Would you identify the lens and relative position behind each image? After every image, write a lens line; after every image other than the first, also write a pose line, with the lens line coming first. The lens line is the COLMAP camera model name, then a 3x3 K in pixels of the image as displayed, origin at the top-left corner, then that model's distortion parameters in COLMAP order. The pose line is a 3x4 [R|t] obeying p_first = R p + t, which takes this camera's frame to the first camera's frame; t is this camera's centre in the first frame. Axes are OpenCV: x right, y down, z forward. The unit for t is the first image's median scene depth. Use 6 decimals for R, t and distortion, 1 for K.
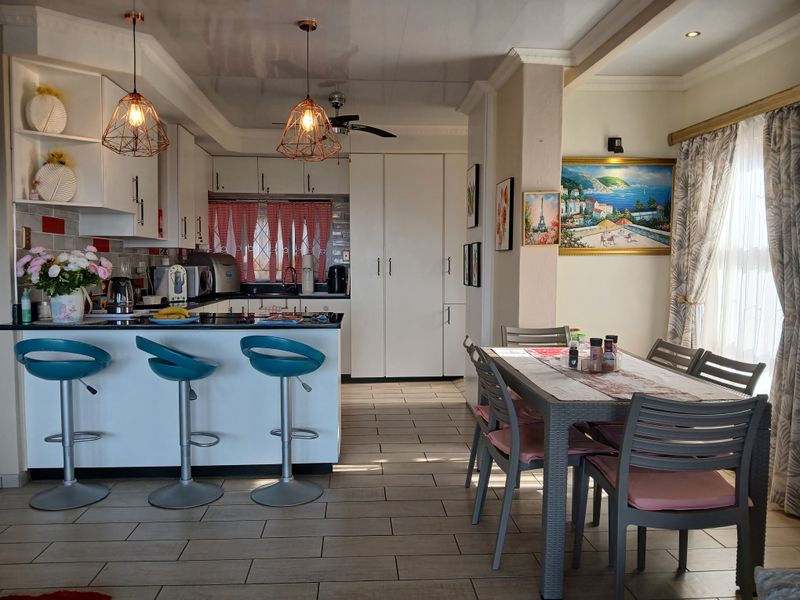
lens RADIAL K [[644.4, 0, 400.0], [0, 644.4, 300.0], [0, 0, 1]] dist [0.299879, -0.521062]
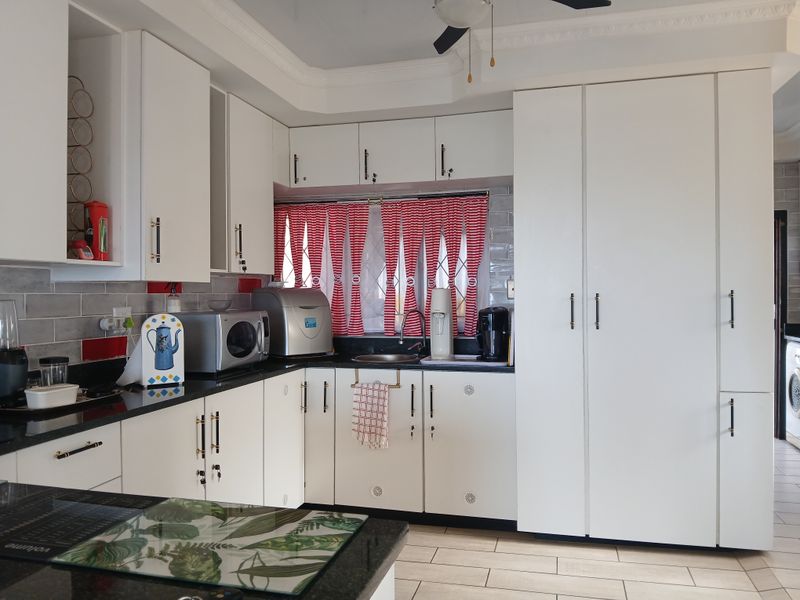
lens RADIAL K [[661.4, 0, 400.0], [0, 661.4, 300.0], [0, 0, 1]] dist [0.003229, -0.011719]
pose [[0.957201, -0.005904, -0.289365, -0.012326], [-0.008586, 0.998773, -0.048778, -0.032479], [0.289298, 0.049175, 0.955975, 0.458102]]
